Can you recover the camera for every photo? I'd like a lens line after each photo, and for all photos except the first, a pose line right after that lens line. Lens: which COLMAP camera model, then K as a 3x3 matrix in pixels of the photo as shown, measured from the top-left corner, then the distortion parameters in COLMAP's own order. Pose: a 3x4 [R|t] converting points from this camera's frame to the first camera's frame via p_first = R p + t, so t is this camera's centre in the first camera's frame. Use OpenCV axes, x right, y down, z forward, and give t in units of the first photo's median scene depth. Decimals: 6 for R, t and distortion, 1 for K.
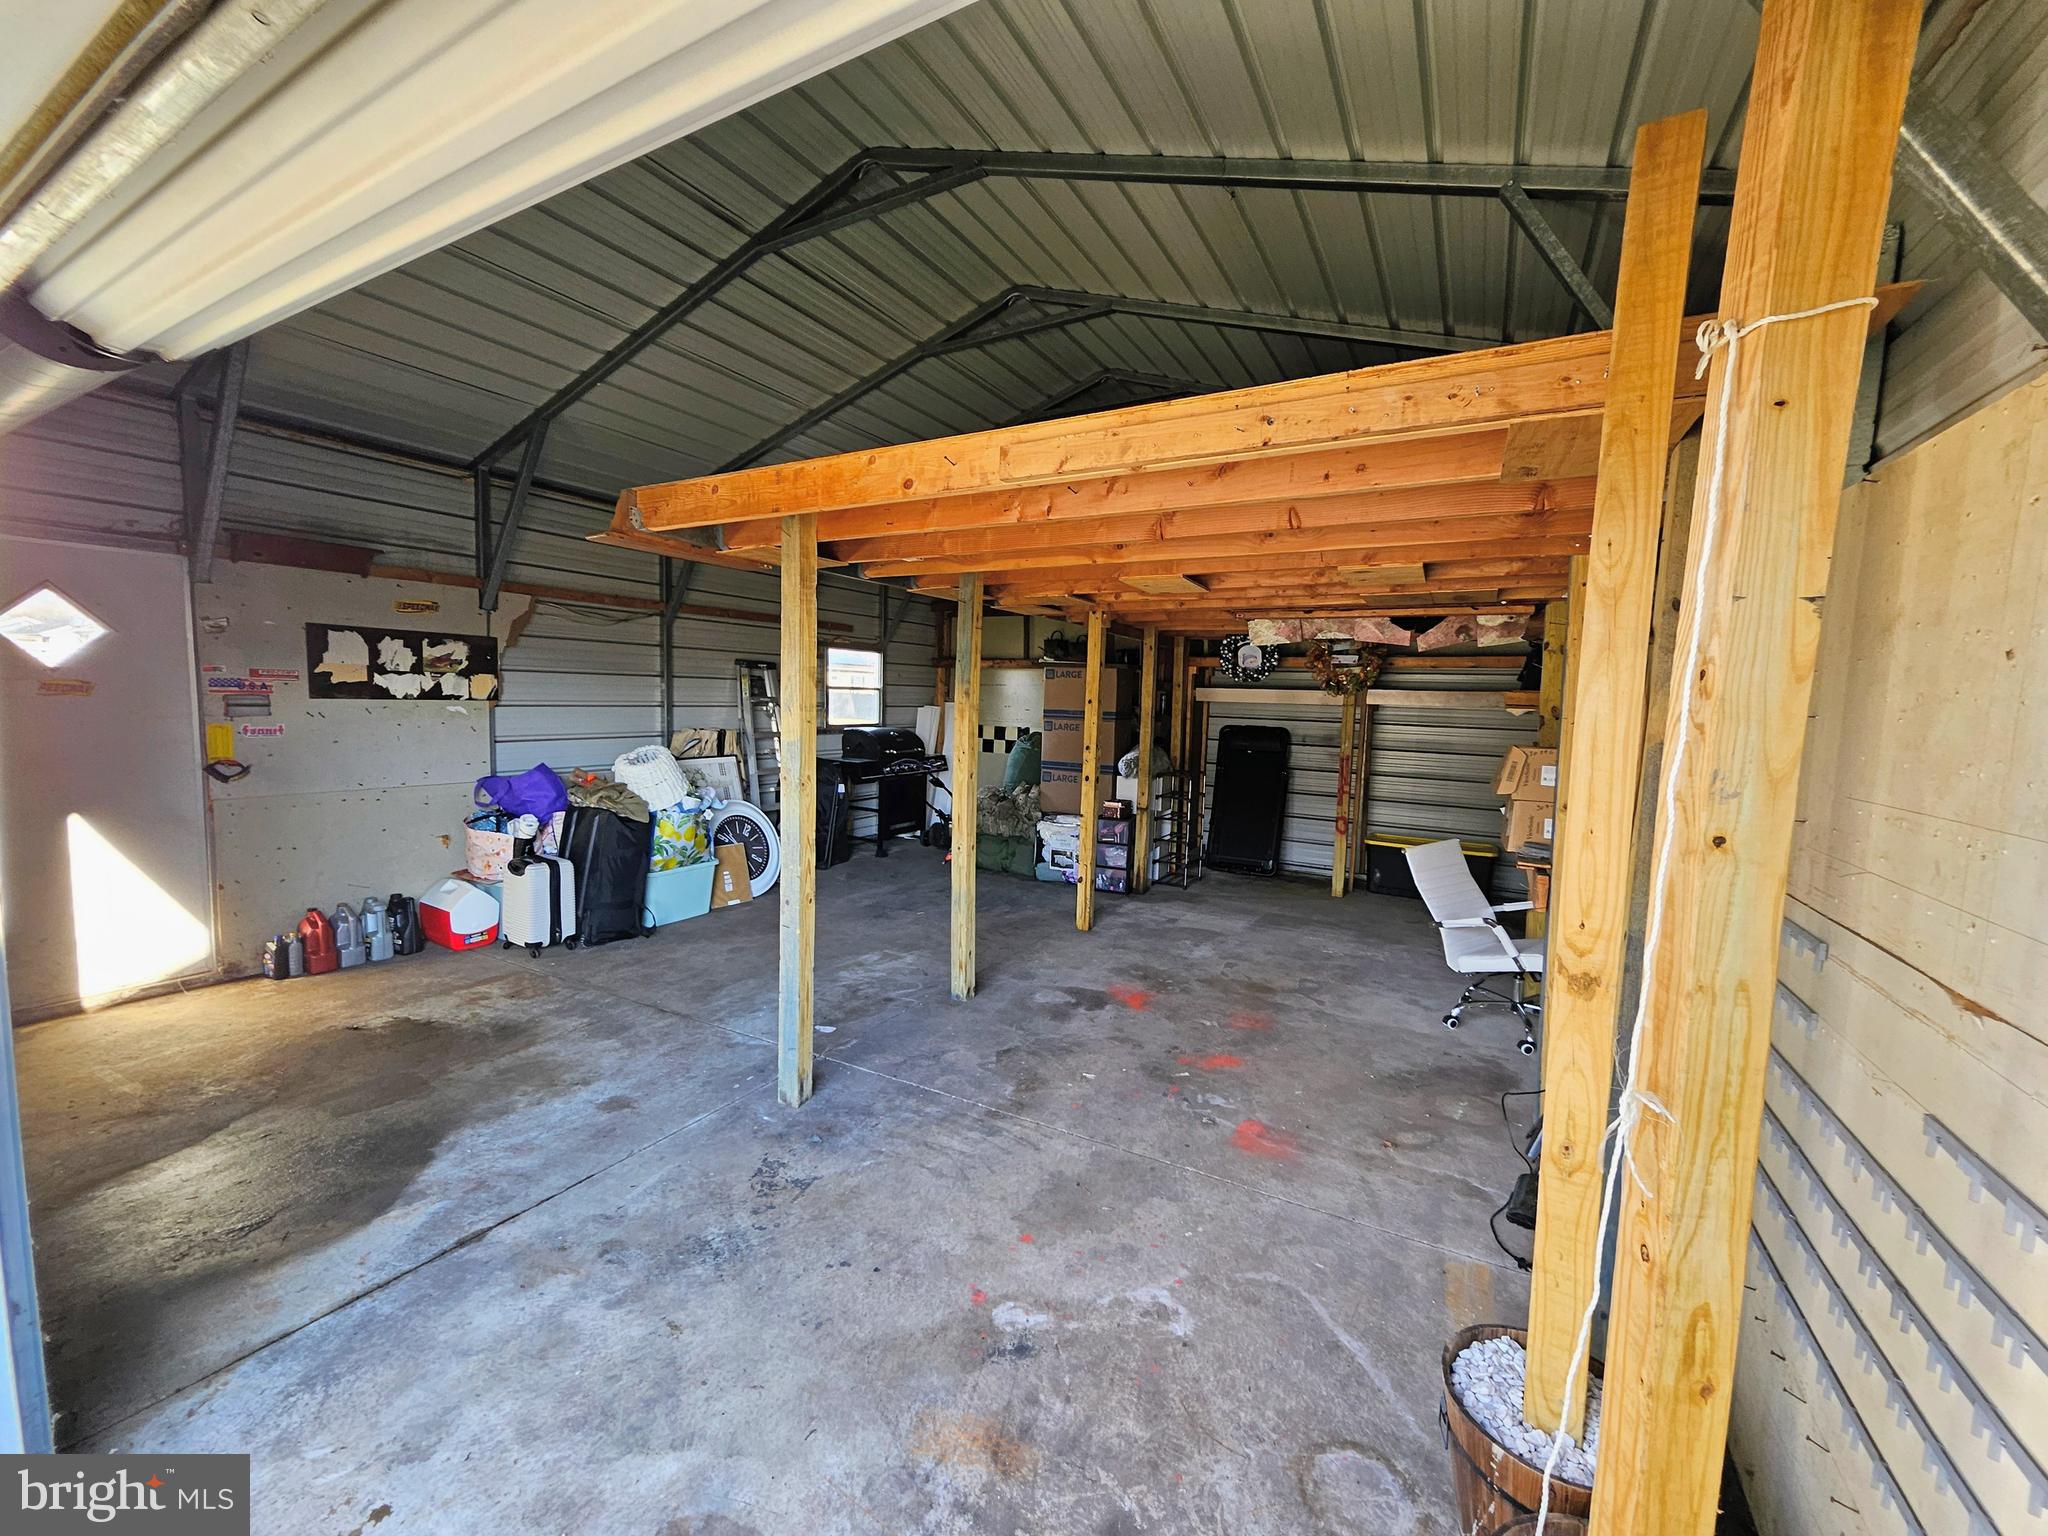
lens RADIAL K [[802.9, 0, 1024.0], [0, 802.9, 768.0], [0, 0, 1]] dist [-0.002122, -0.000433]
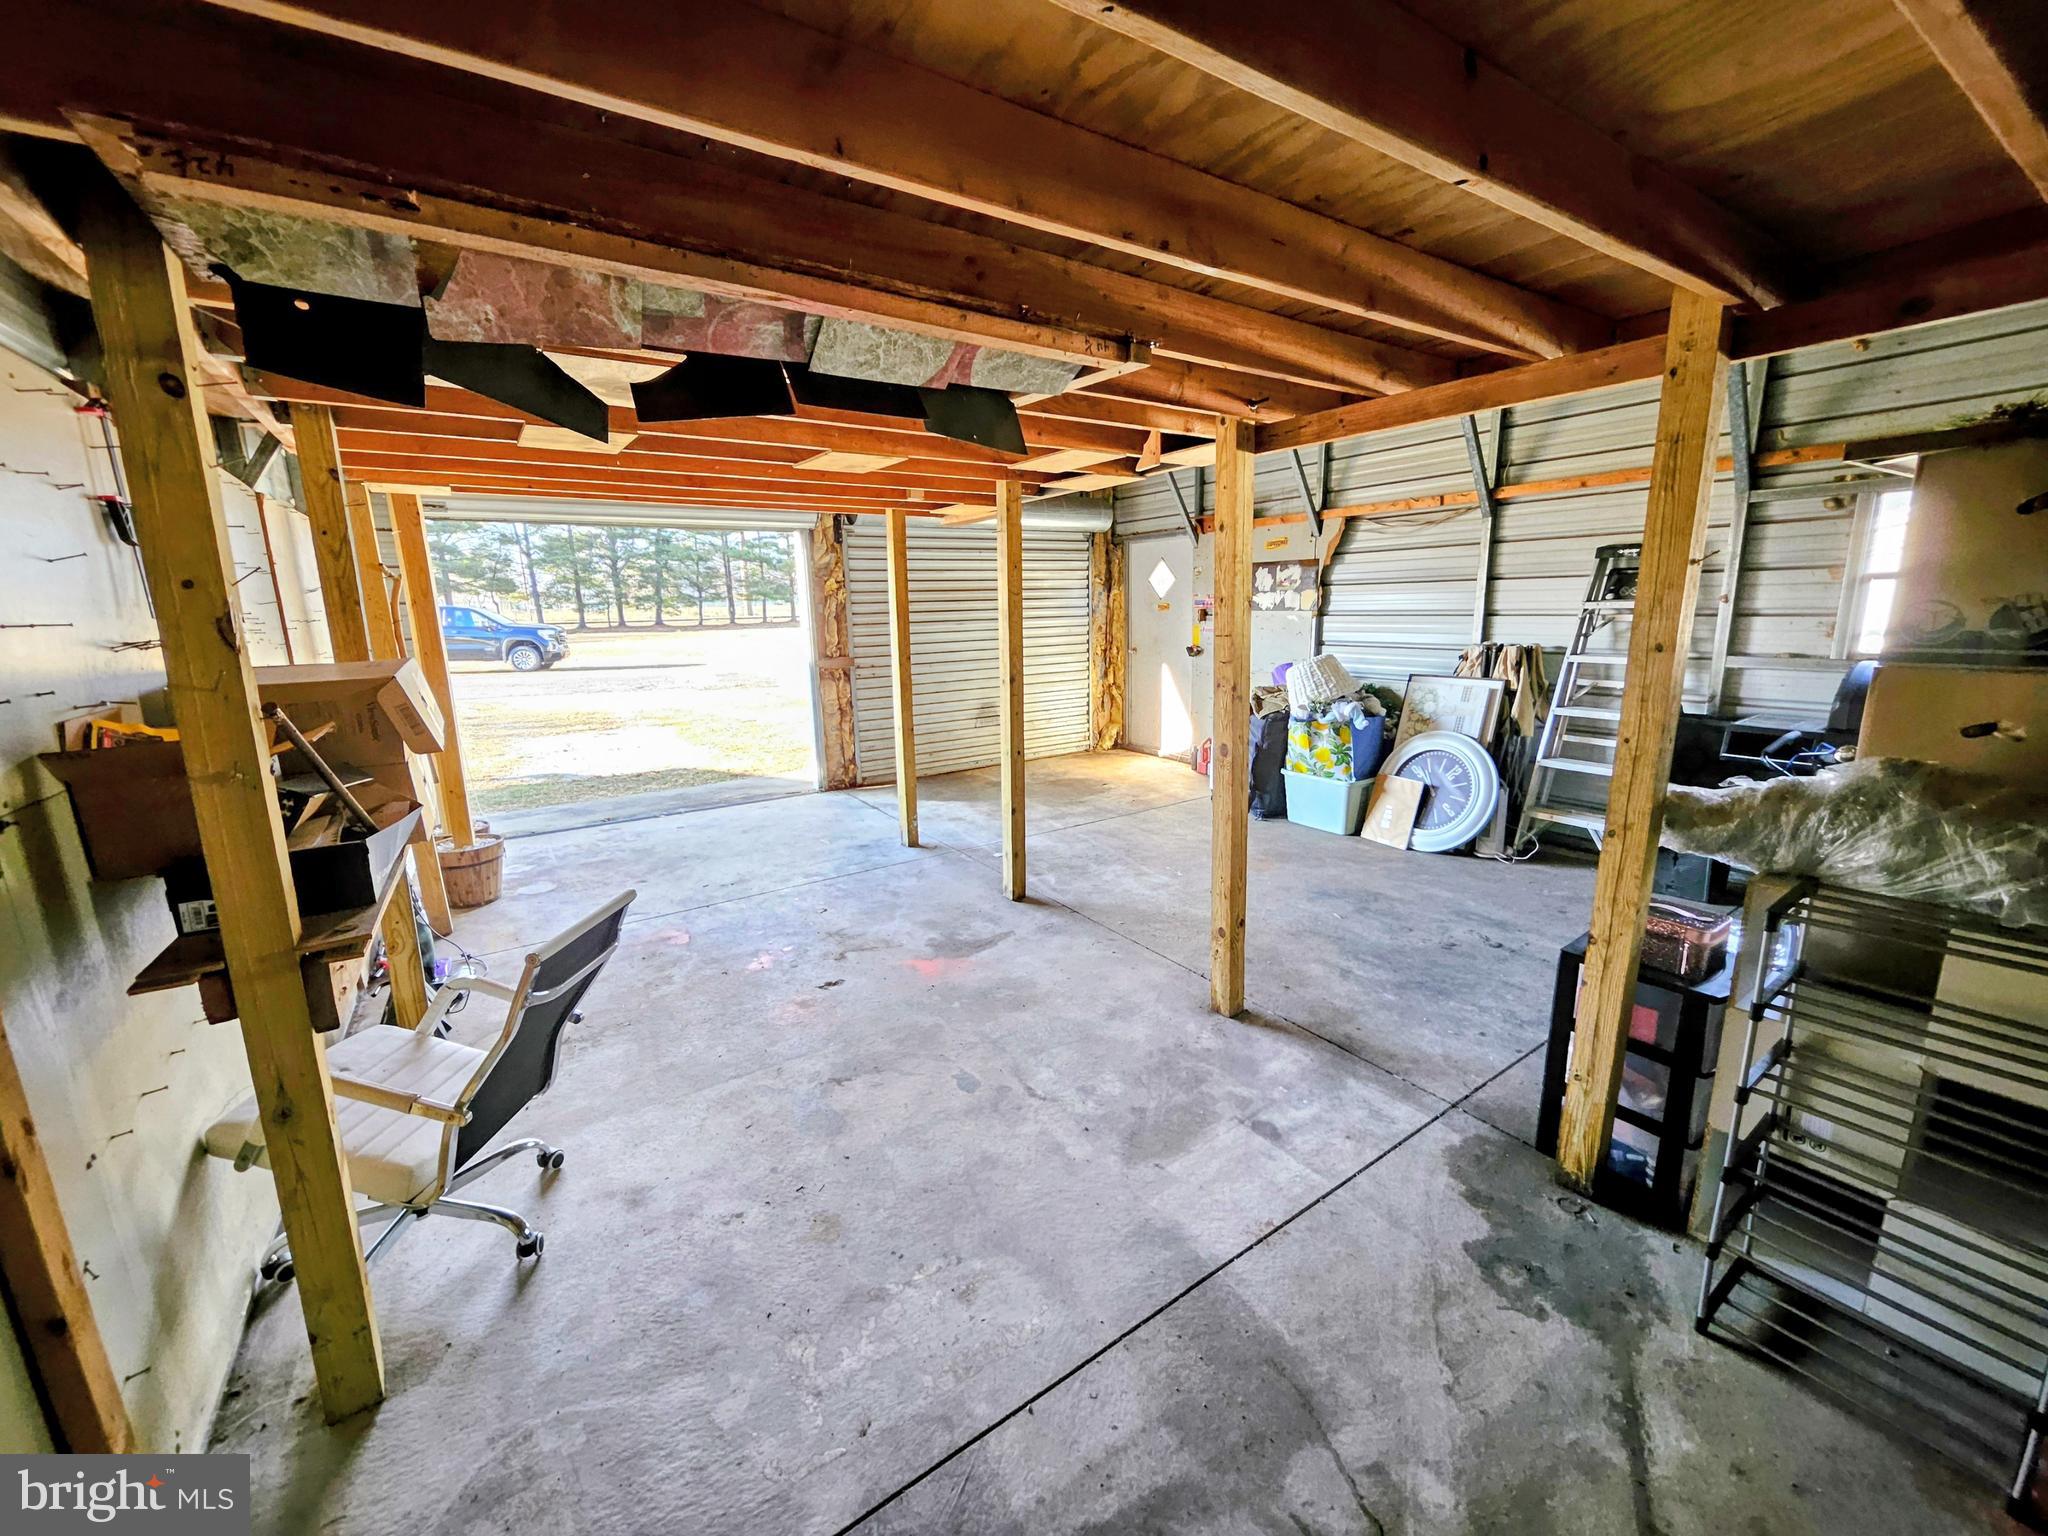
lens RADIAL K [[802.9, 0, 1024.0], [0, 802.9, 768.0], [0, 0, 1]] dist [-0.002122, -0.000433]
pose [[-0.461691, 0.154021, -0.873567, 0.699402], [-0.079197, 0.973720, 0.213536, -0.082665], [0.883498, 0.167772, -0.437360, 1.267346]]
